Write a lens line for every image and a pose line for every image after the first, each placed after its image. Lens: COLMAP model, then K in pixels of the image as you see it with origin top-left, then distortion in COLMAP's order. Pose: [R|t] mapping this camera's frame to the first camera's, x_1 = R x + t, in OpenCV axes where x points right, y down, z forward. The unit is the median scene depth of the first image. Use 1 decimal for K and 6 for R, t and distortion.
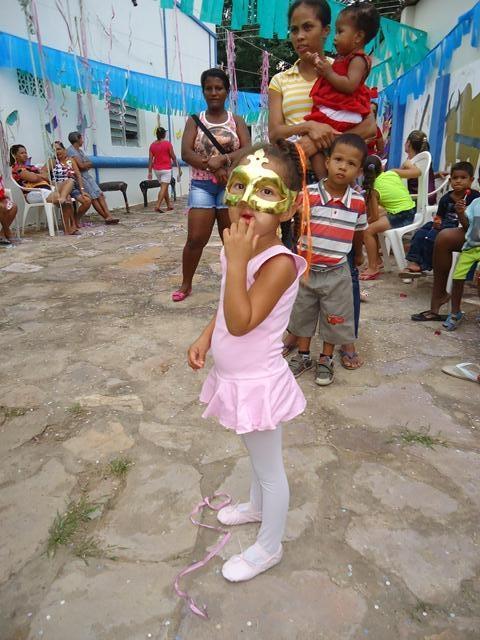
lens RADIAL K [[458.3, 0, 238.6], [0, 458.3, 338.5], [0, 0, 1]] dist [-0.000319, -0.002048]
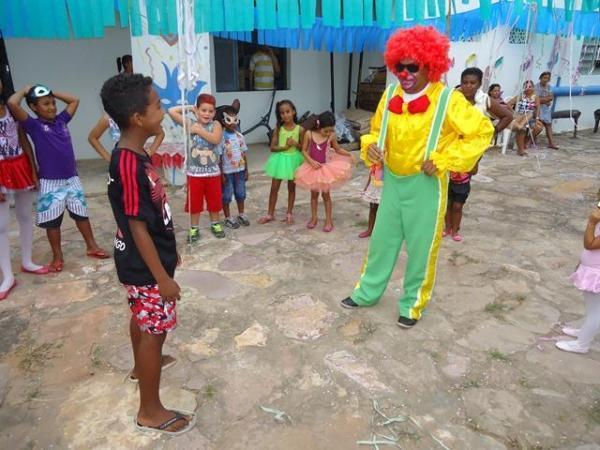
lens RADIAL K [[437.6, 0, 297.1], [0, 437.6, 216.5], [0, 0, 1]] dist [-0.005520, -0.003388]
pose [[0.698280, 0.244684, -0.672707, 0.164554], [-0.261263, 0.962051, 0.078732, 0.016254], [0.666444, 0.120776, 0.735708, -0.702131]]
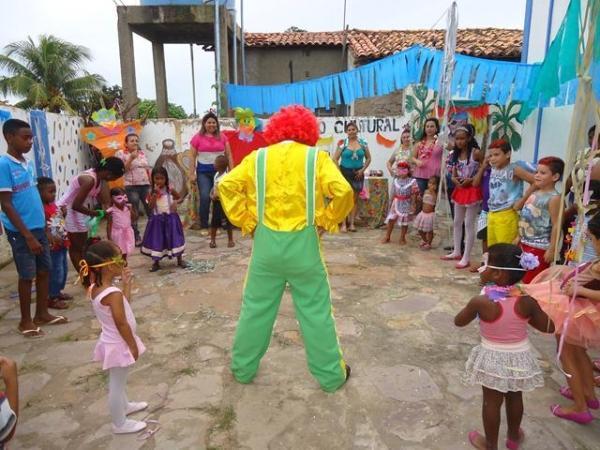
lens RADIAL K [[437.6, 0, 301.3], [0, 437.6, 223.6], [0, 0, 1]] dist [-0.005520, -0.003388]
pose [[-0.979529, 0.056542, -0.193198, -0.176889], [-0.055173, 0.847584, 0.527786, -0.614508], [0.193594, 0.527641, -0.827113, 1.039278]]
